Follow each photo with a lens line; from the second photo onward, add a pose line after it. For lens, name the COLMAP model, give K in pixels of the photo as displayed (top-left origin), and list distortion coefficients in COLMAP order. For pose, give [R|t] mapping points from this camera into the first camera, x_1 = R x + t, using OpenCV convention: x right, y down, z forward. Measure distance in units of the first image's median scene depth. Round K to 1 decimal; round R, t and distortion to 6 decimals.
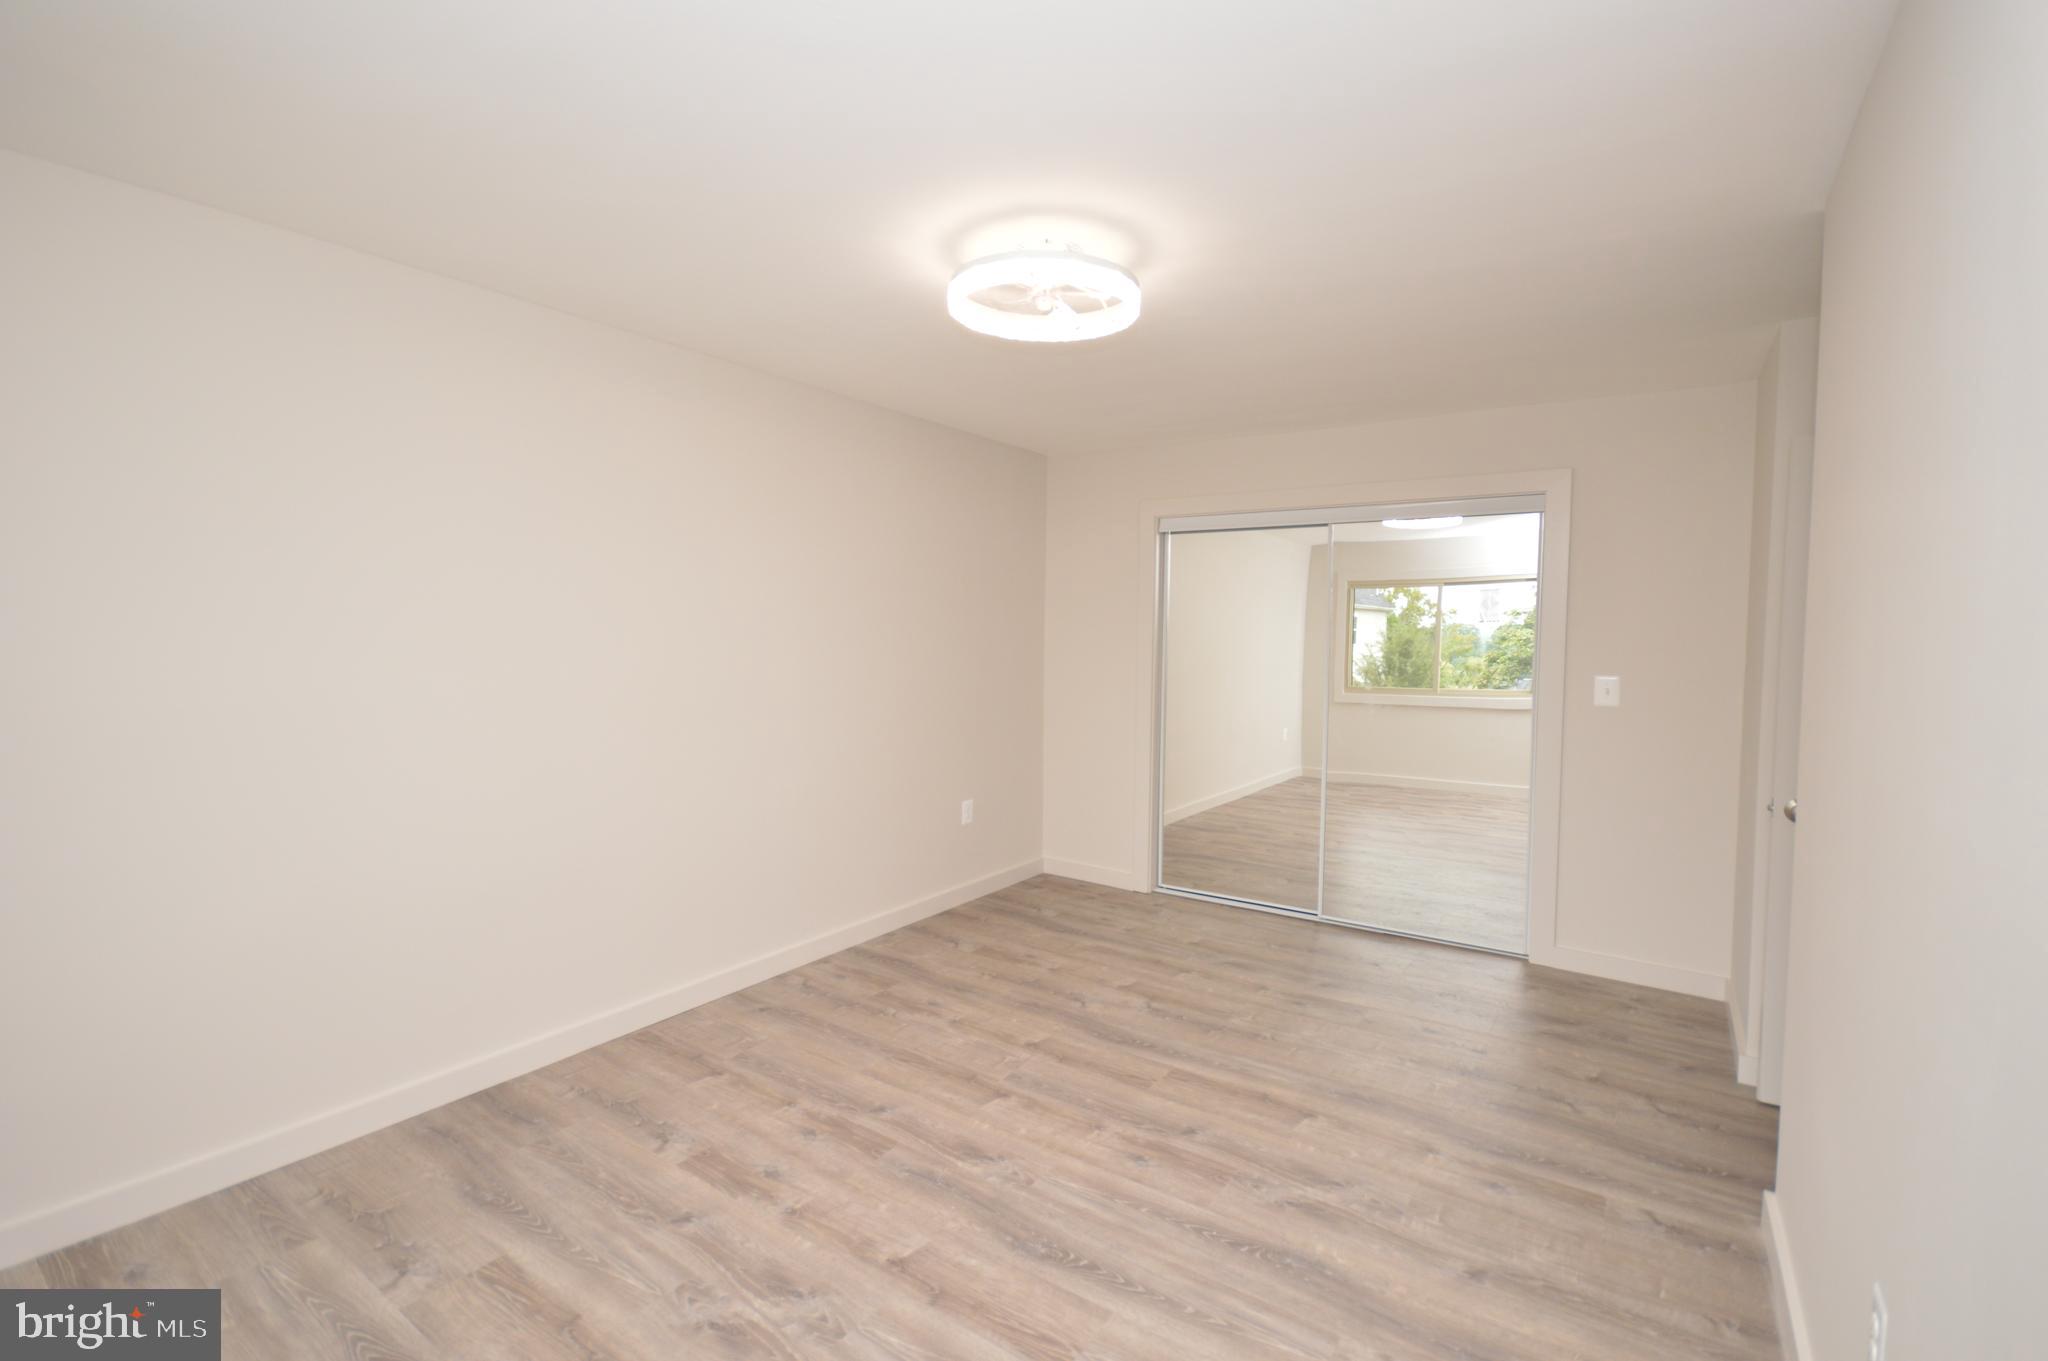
lens RADIAL K [[927.1, 0, 1024.0], [0, 927.1, 680.5], [0, 0, 1]] dist [0.000339, 0.000082]
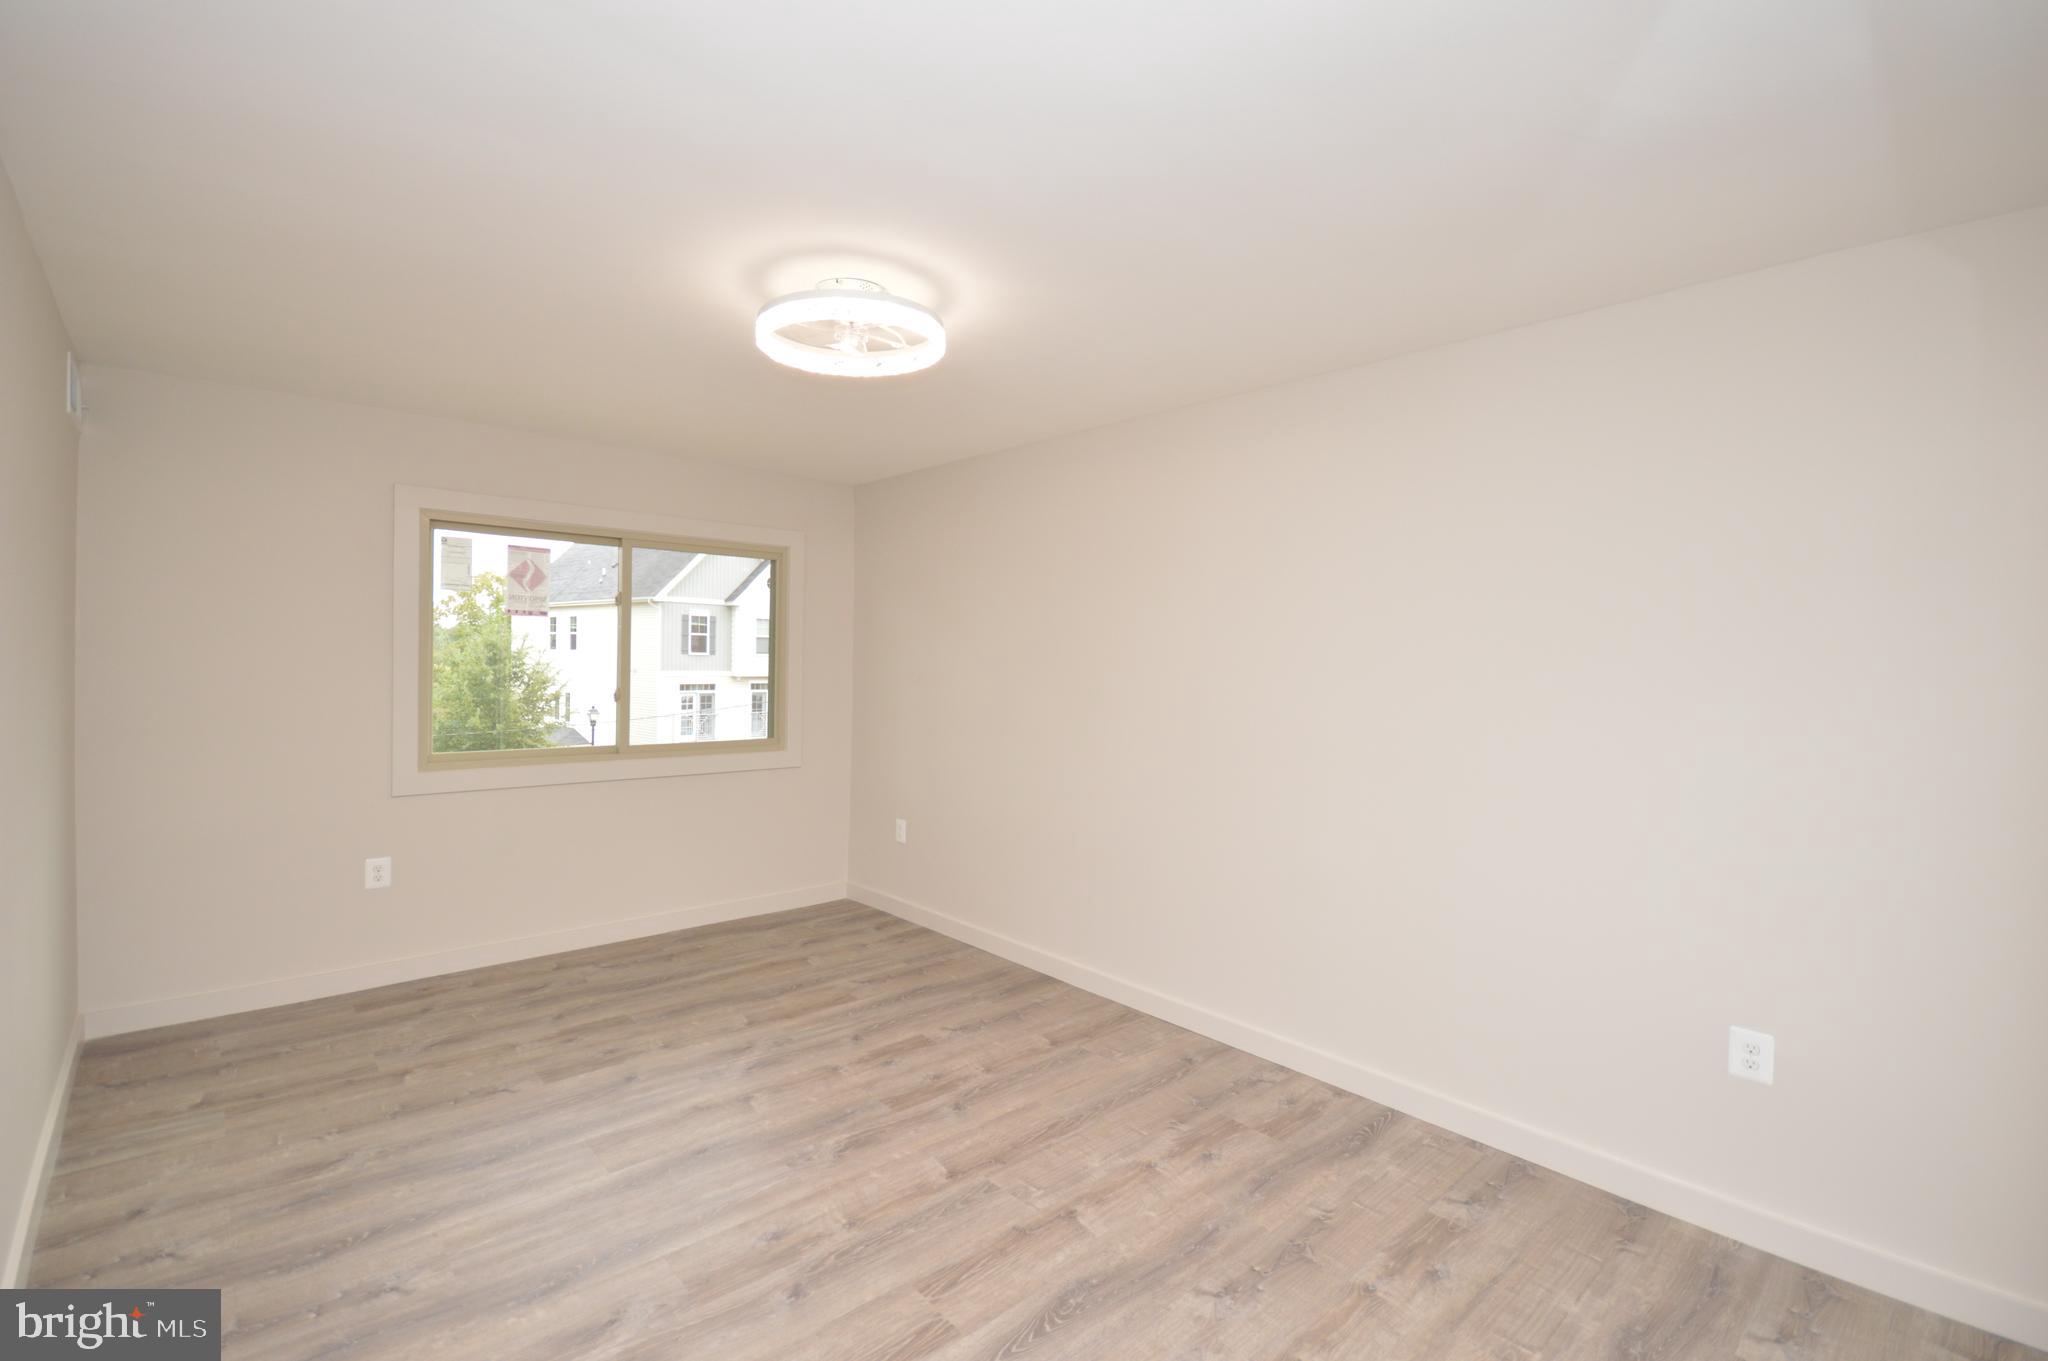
lens RADIAL K [[909.4, 0, 997.5], [0, 909.4, 666.9], [0, 0, 1]] dist [-0.003155, -0.000545]
pose [[-0.251333, -0.006986, -0.967876, 0.818737], [-0.072480, 0.997302, 0.011623, -0.056447], [0.965183, 0.073073, -0.251161, 1.223268]]
